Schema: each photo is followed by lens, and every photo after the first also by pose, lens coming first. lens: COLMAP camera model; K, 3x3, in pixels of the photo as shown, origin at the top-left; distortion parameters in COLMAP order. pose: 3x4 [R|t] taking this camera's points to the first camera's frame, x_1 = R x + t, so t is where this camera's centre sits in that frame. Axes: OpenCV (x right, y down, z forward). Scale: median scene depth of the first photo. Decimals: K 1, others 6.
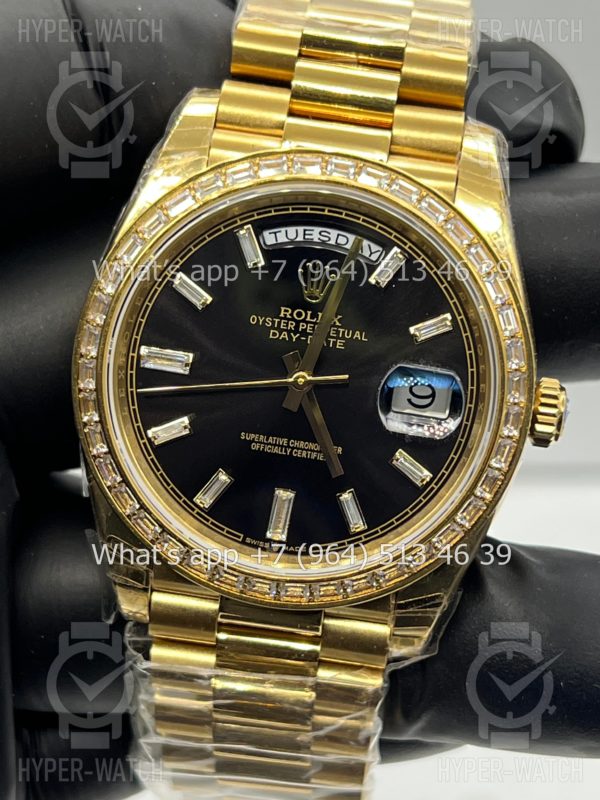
lens RADIAL K [[1770.8, 0, 303.9], [0, 1770.8, 397.5], [0, 0, 1]] dist [0.195483, 0.000000]
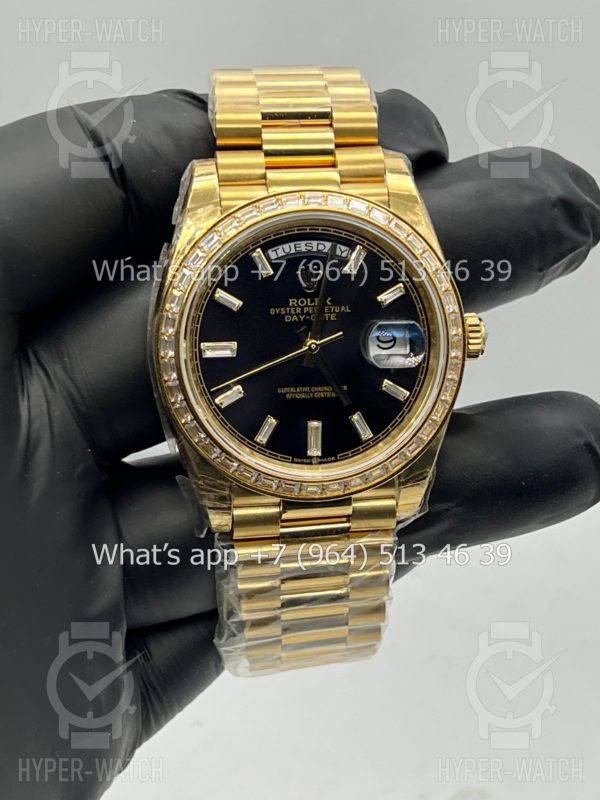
lens RADIAL K [[1770.8, 0, 301.2], [0, 1770.8, 402.6], [0, 0, 1]] dist [0.195483, 0.000000]
pose [[0.968625, -0.190947, 0.159075, -0.252233], [0.186389, 0.981524, 0.043233, -0.028623], [-0.164391, -0.012227, 0.986319, -0.449548]]
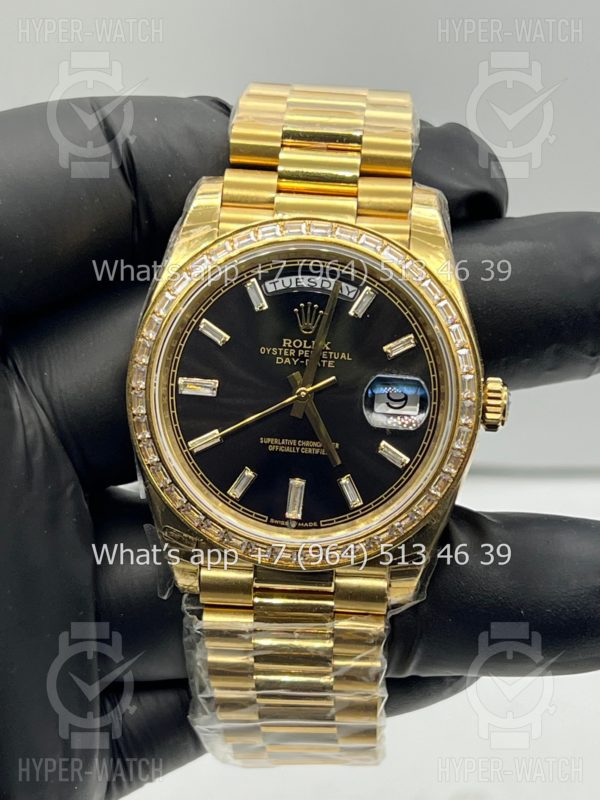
lens RADIAL K [[1770.8, 0, 296.2], [0, 1770.8, 397.9], [0, 0, 1]] dist [0.195483, 0.000000]
pose [[0.996875, -0.078592, 0.007921, -0.016997], [0.078802, 0.996408, -0.031009, 0.032817], [-0.005456, 0.031537, 0.999488, -0.296176]]
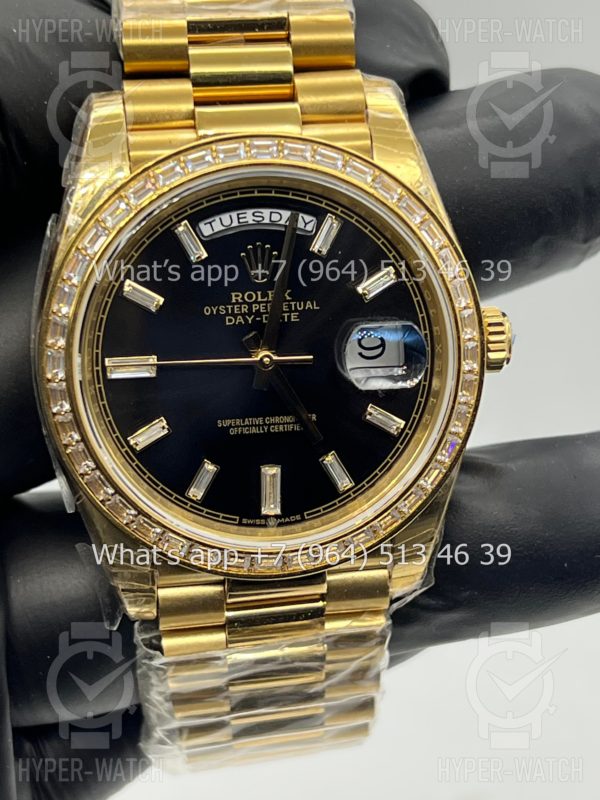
lens RADIAL K [[1770.8, 0, 297.2], [0, 1770.8, 405.3], [0, 0, 1]] dist [0.195483, 0.000000]
pose [[0.964230, -0.213218, 0.157476, -0.150525], [0.201726, 0.975671, 0.085859, -0.067823], [-0.171952, -0.051021, 0.983783, -0.017218]]
